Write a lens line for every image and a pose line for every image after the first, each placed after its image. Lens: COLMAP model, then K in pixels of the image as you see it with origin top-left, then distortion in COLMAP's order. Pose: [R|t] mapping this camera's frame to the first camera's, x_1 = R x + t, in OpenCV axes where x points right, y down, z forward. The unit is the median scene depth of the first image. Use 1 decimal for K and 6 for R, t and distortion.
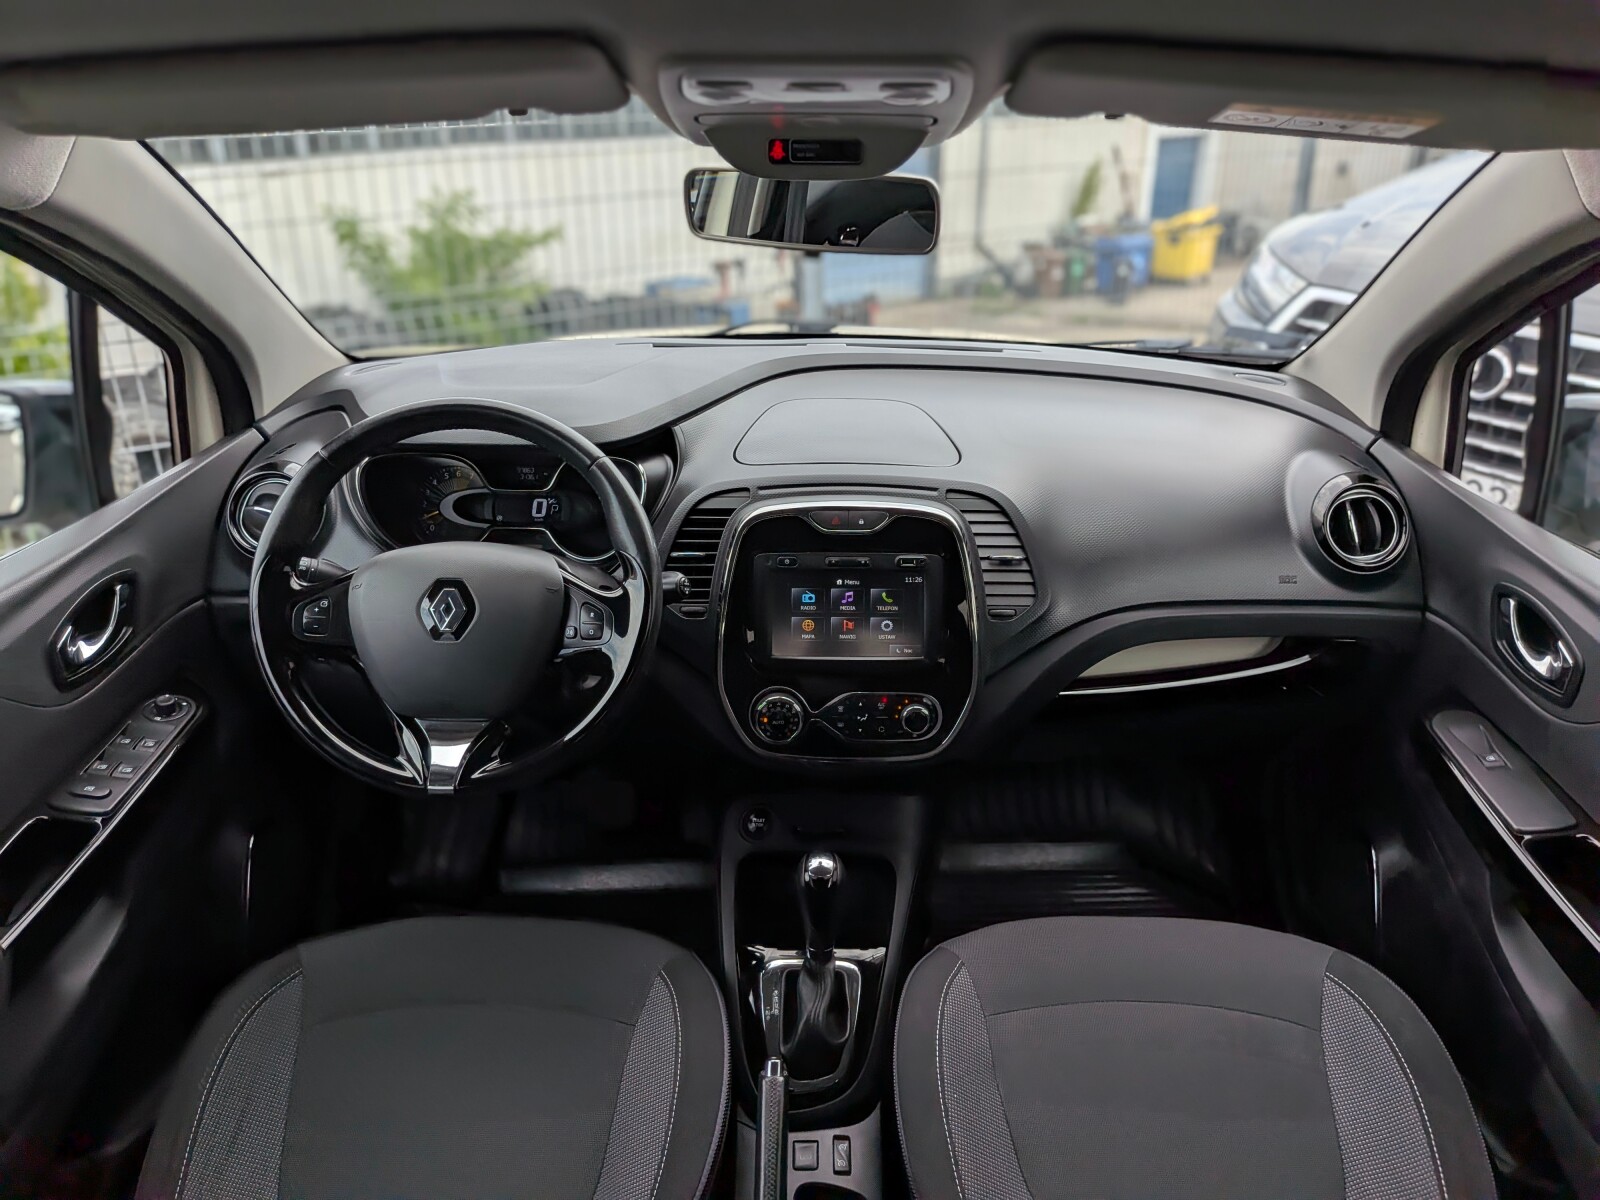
lens RADIAL K [[1149.4, 0, 808.1], [0, 1149.4, 597.8], [0, 0, 1]] dist [0.086552, -0.172440]
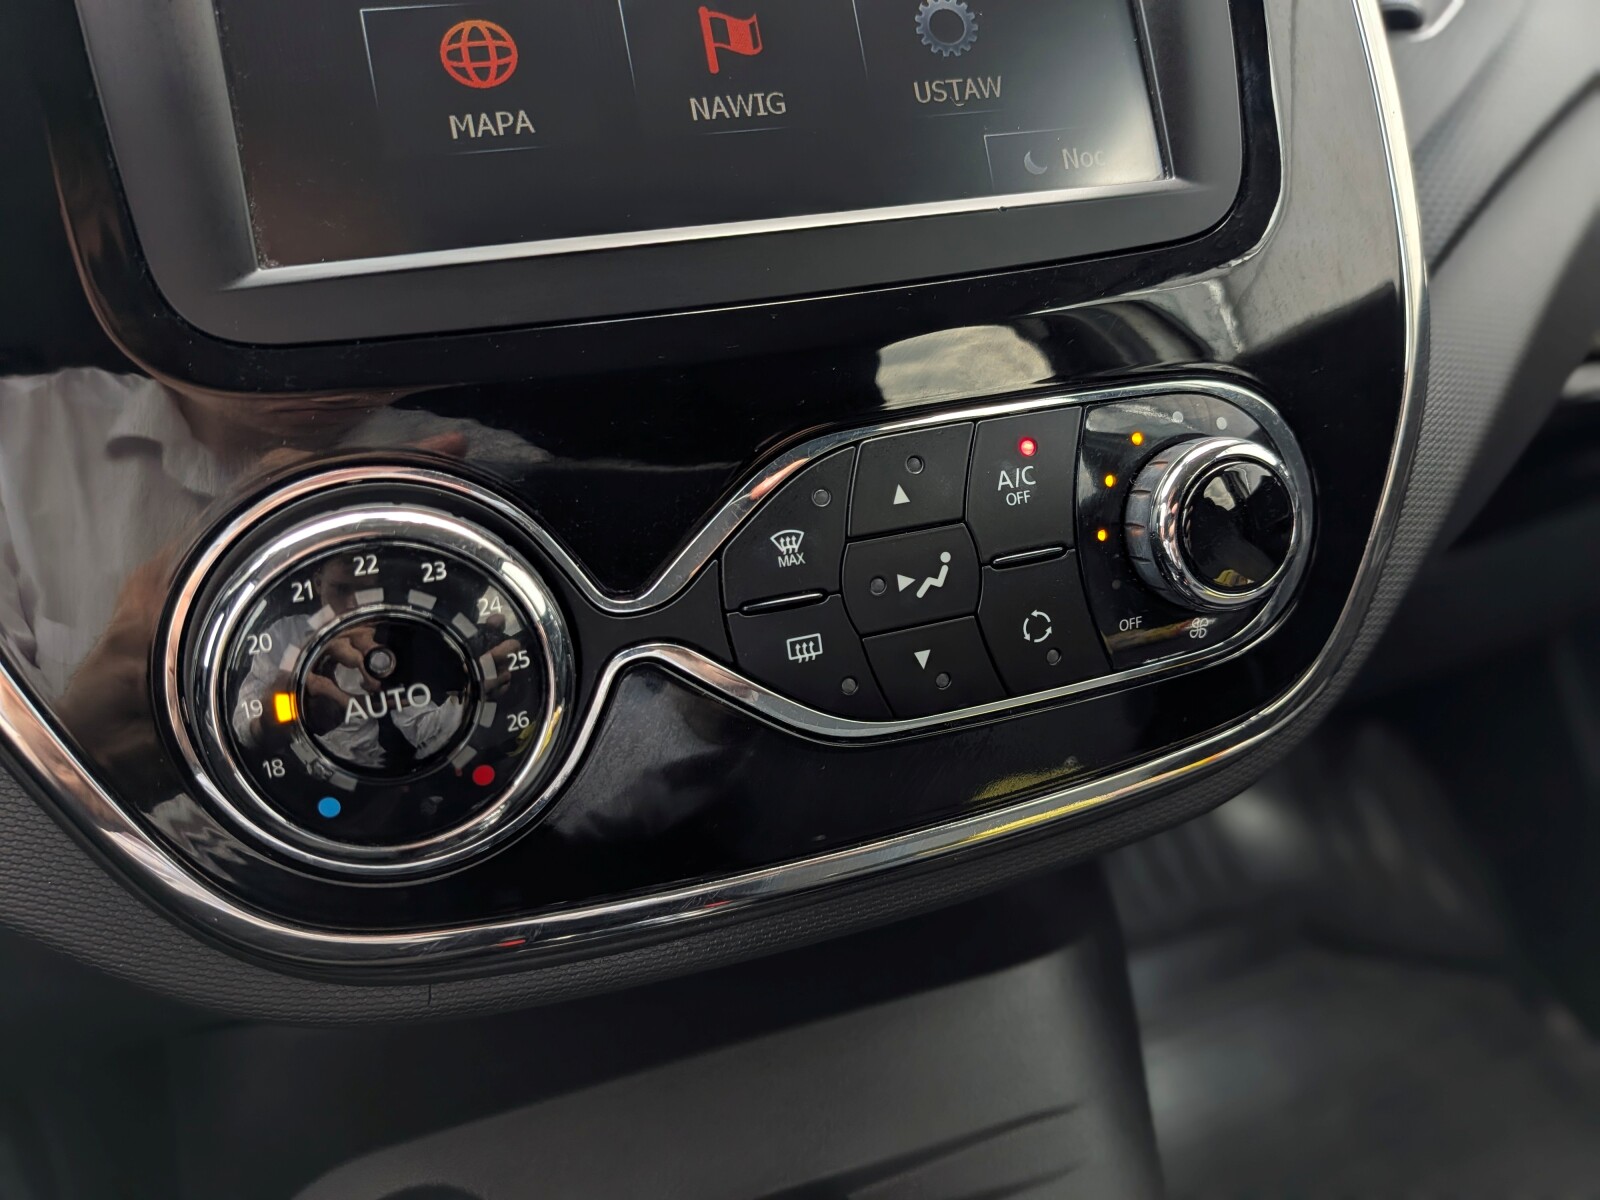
lens RADIAL K [[1161.4, 0, 794.5], [0, 1161.4, 587.1], [0, 0, 1]] dist [0.085455, -0.181059]
pose [[0.944558, -0.183643, 0.272185, -0.015876], [0.209198, 0.975521, -0.067792, 0.113551], [-0.253072, 0.120974, 0.959854, 0.849483]]
